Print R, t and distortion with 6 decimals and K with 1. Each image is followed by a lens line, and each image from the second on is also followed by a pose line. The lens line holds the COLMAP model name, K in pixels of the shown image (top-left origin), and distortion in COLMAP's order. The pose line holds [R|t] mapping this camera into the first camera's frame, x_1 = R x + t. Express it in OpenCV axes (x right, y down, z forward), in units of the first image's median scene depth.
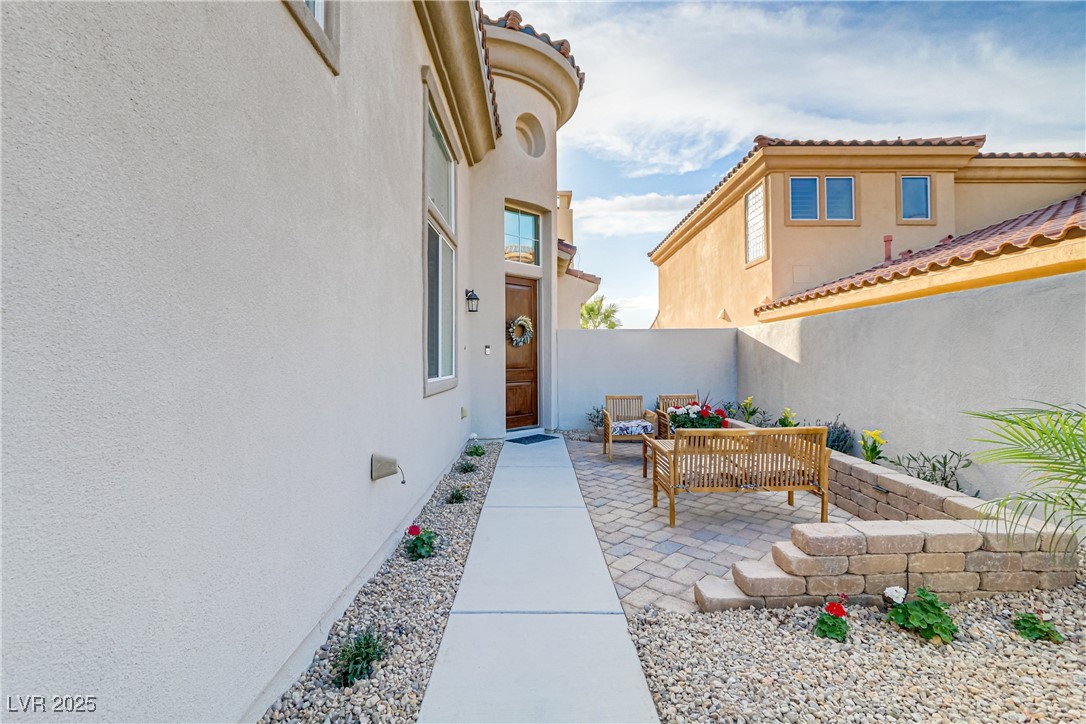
lens RADIAL K [[493.4, 0, 543.0], [0, 493.4, 362.0], [0, 0, 1]] dist [-0.013675, 0.000777]
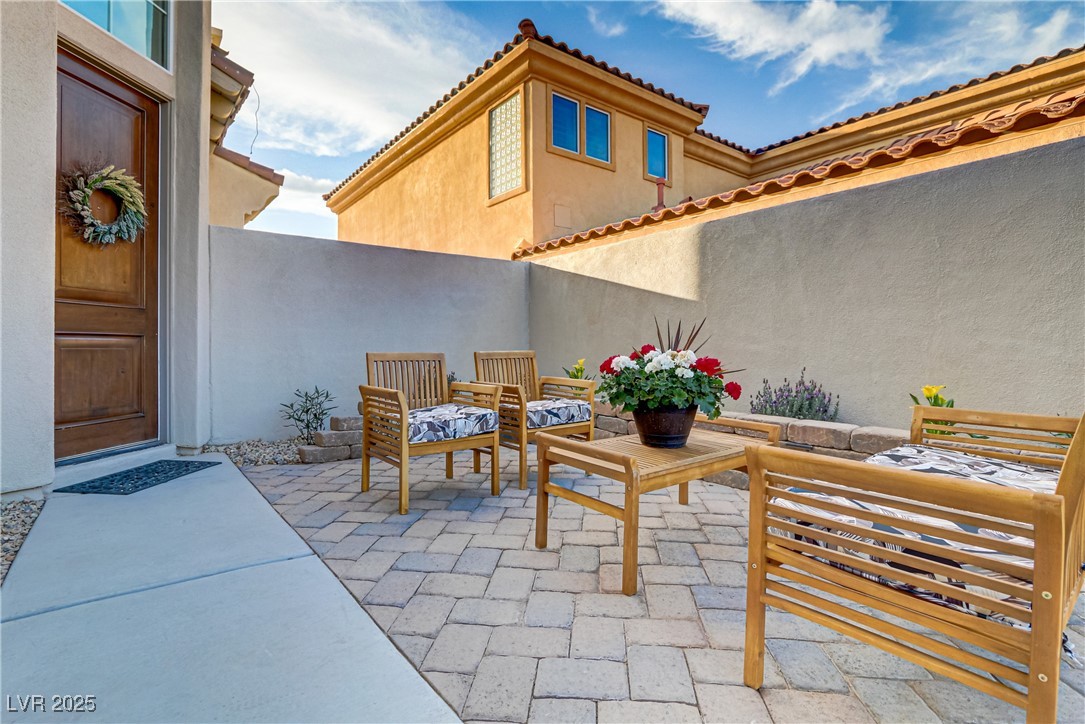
lens RADIAL K [[518.7, 0, 543.1], [0, 518.7, 344.4], [0, 0, 1]] dist [-0.011930, 0.000874]
pose [[0.786204, 0.007820, 0.617918, -0.020575], [0.003425, 0.999849, -0.017012, 0.046440], [-0.617958, 0.015492, 0.786058, 0.375375]]
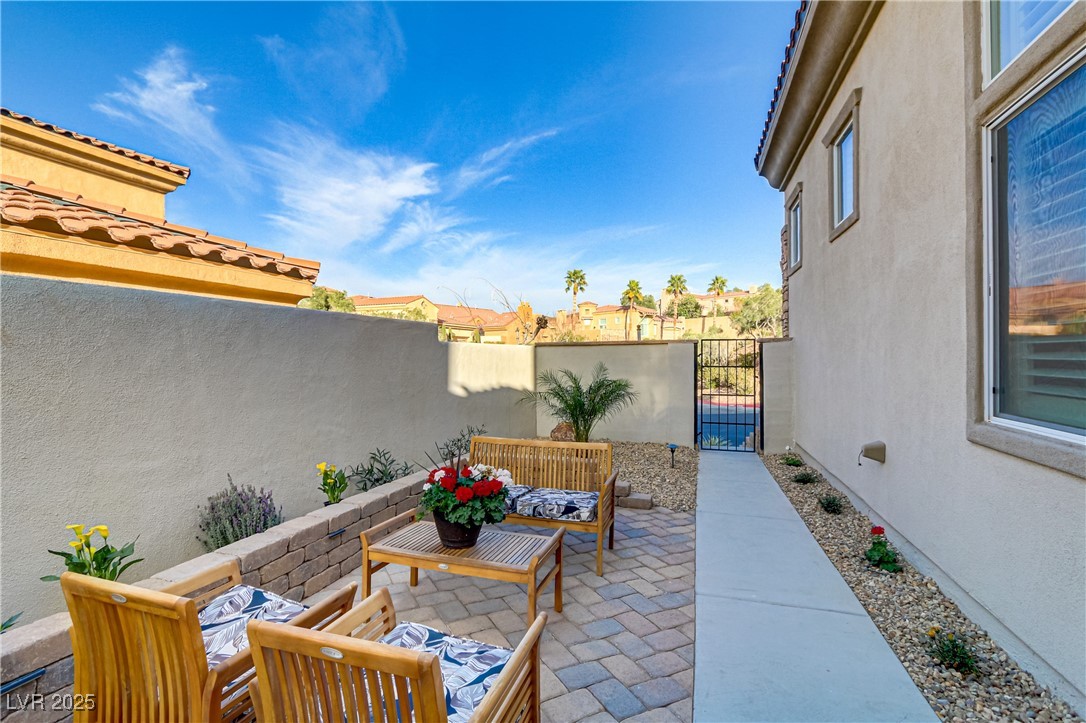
lens RADIAL K [[493.4, 0, 543.0], [0, 493.4, 361.5], [0, 0, 1]] dist [-0.013675, 0.000777]
pose [[-0.946954, 0.014064, 0.321061, 0.028989], [0.018589, 0.999766, 0.011034, -0.015735], [-0.320830, 0.016417, -0.946994, 0.769458]]
